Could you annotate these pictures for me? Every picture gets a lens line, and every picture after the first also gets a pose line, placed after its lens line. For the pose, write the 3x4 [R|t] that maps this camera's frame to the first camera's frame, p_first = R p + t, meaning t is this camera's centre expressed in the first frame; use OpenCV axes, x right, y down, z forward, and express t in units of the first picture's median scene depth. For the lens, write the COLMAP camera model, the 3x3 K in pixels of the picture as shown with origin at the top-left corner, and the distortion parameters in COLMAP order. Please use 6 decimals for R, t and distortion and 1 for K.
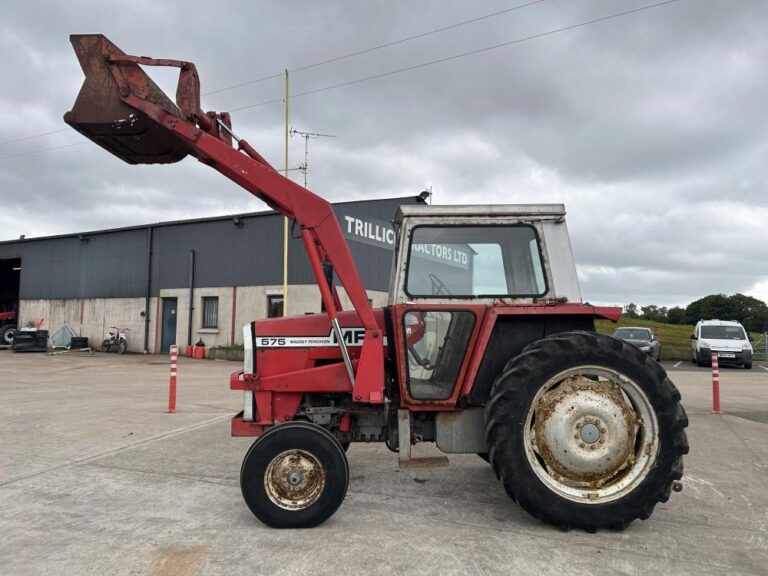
lens RADIAL K [[577.1, 0, 384.8], [0, 577.1, 289.3], [0, 0, 1]] dist [0.055904, -0.057868]
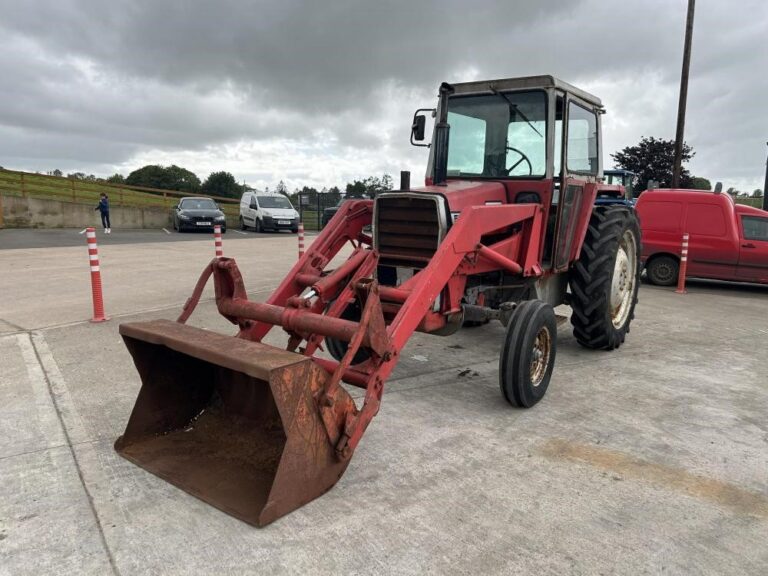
lens RADIAL K [[577.1, 0, 395.8], [0, 577.1, 294.3], [0, 0, 1]] dist [0.055904, -0.057868]
pose [[0.595651, -0.128886, 0.792835, -0.231680], [-0.056492, 0.977877, 0.201409, 0.008164], [-0.801254, -0.164759, 0.575192, 0.139528]]
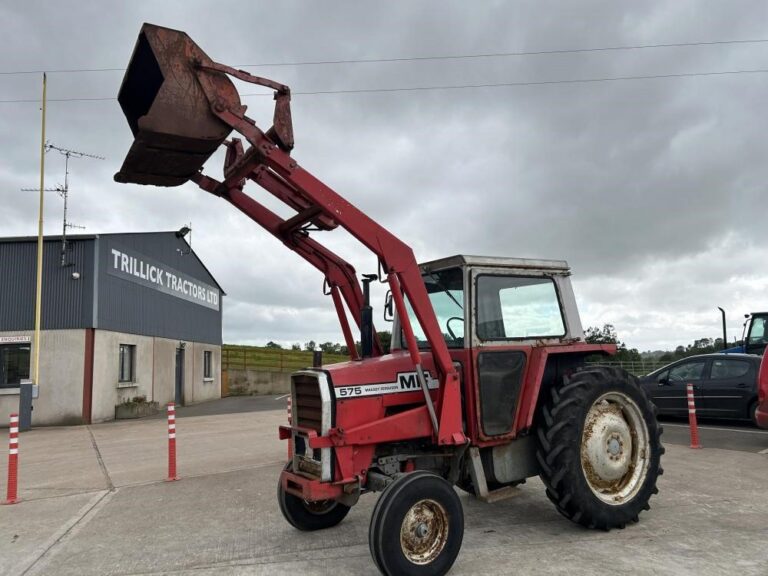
lens RADIAL K [[577.1, 0, 391.9], [0, 577.1, 295.2], [0, 0, 1]] dist [0.055904, -0.057868]
pose [[0.852893, 0.014787, 0.521876, -0.154954], [0.016095, 0.998379, -0.054593, -0.003328], [-0.521838, 0.054962, 0.851272, 0.038426]]
